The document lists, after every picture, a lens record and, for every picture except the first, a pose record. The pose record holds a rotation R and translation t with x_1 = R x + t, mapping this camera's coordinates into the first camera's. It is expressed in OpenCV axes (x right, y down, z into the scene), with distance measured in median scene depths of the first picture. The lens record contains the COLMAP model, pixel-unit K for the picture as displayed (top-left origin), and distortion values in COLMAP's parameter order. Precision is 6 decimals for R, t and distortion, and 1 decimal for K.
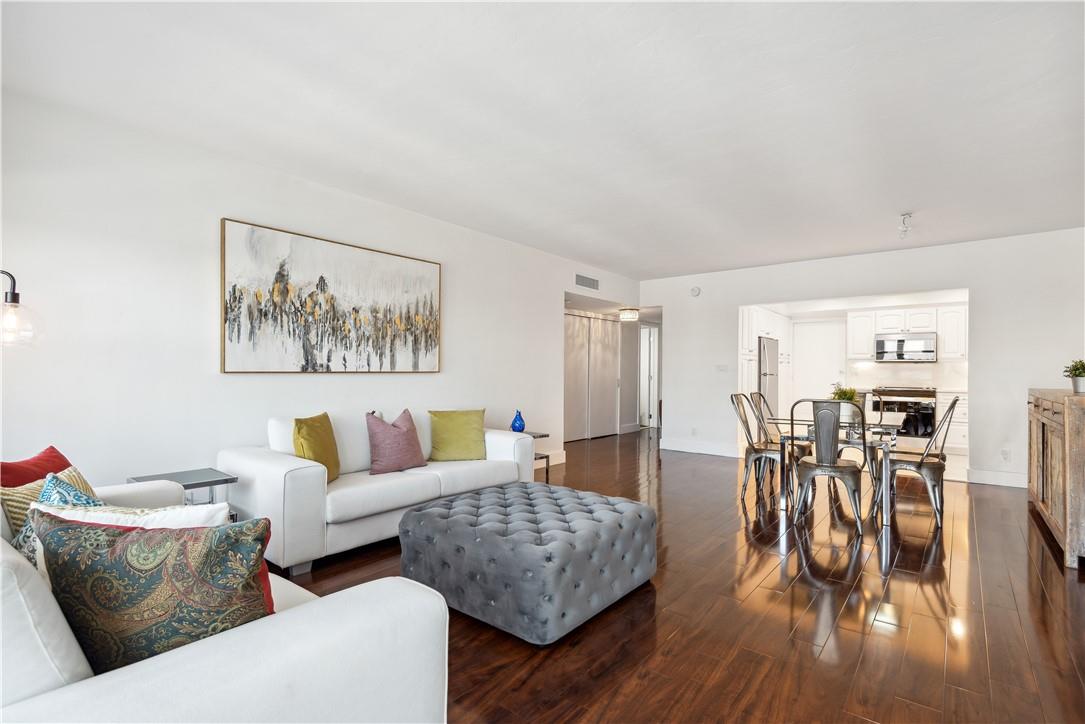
lens RADIAL K [[507.0, 0, 542.8], [0, 507.0, 364.0], [0, 0, 1]] dist [0.028210, -0.000223]
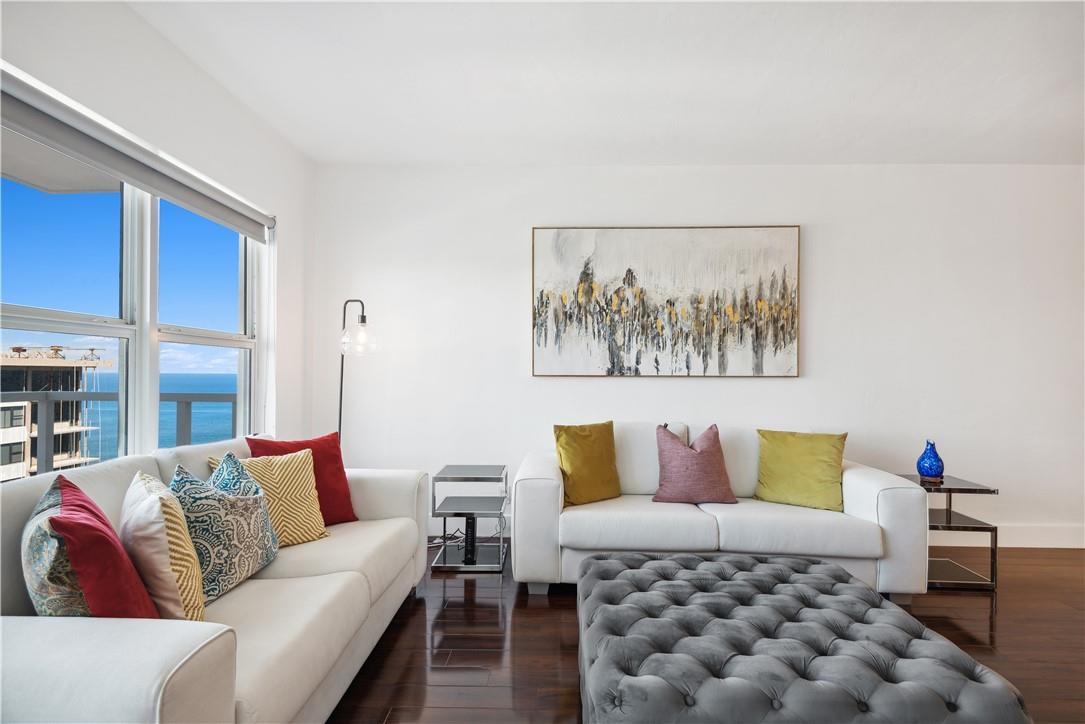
lens RADIAL K [[552.3, 0, 542.5], [0, 552.3, 366.4], [0, 0, 1]] dist [0.018164, -0.002061]
pose [[0.611227, -0.014233, -0.791327, 0.234367], [0.008357, 0.999899, -0.011529, 0.008766], [0.791411, 0.000434, 0.611284, 0.286377]]
